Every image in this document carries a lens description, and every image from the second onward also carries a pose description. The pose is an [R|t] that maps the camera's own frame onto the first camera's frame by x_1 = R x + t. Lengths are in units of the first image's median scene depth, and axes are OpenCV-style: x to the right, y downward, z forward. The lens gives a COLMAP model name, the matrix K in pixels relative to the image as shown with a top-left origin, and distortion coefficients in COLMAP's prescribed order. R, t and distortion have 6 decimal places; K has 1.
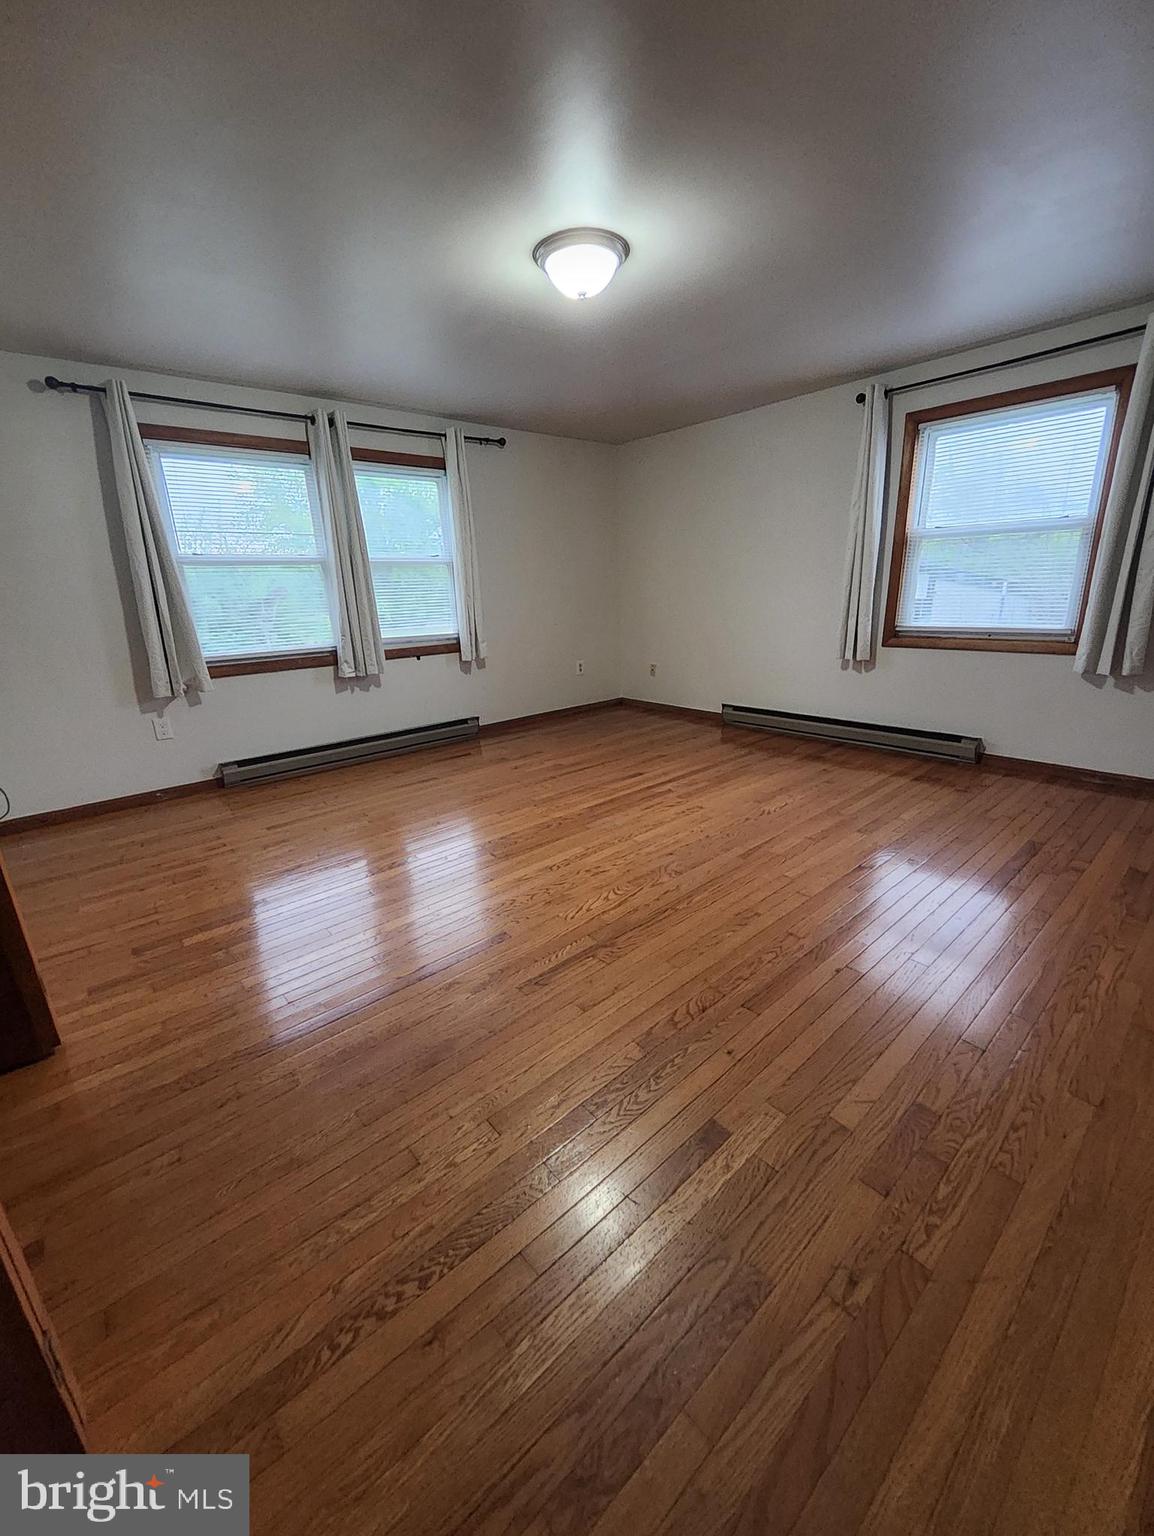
lens RADIAL K [[614.8, 0, 580.9], [0, 614.8, 775.0], [0, 0, 1]] dist [0.006982, -0.001235]
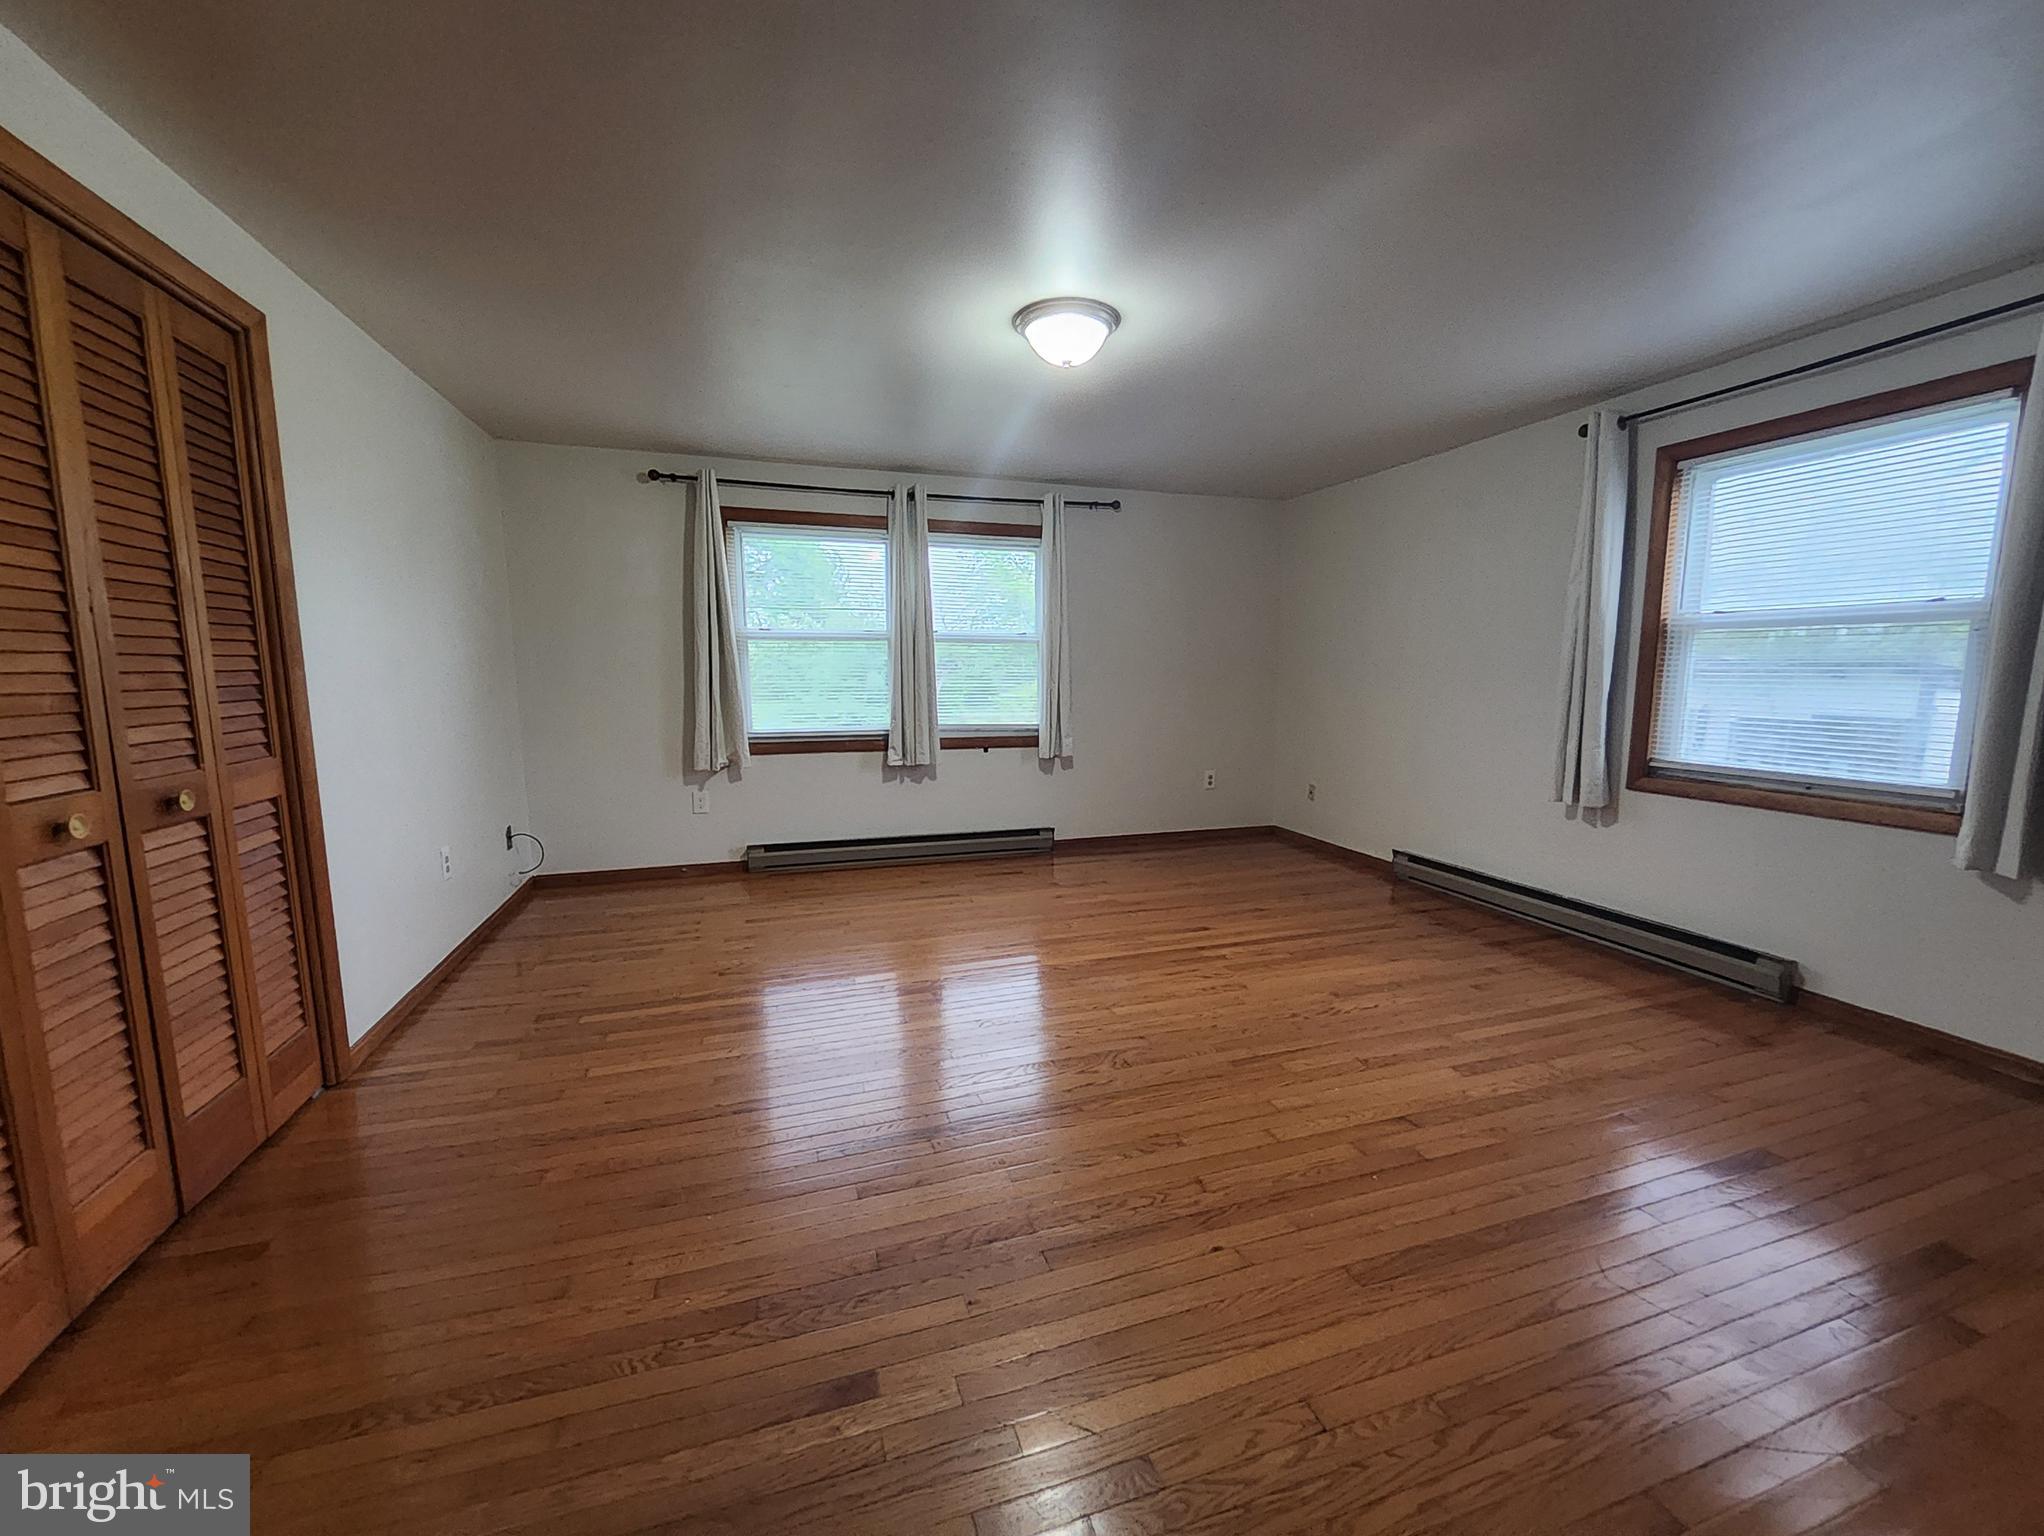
lens RADIAL K [[818.2, 0, 1039.6], [0, 818.2, 790.3], [0, 0, 1]] dist [0.006982, -0.001235]
pose [[0.923155, 0.095144, -0.372469, 0.269392], [-0.147930, 0.982202, -0.115745, -0.022352], [0.354827, 0.161950, 0.920799, 0.009329]]
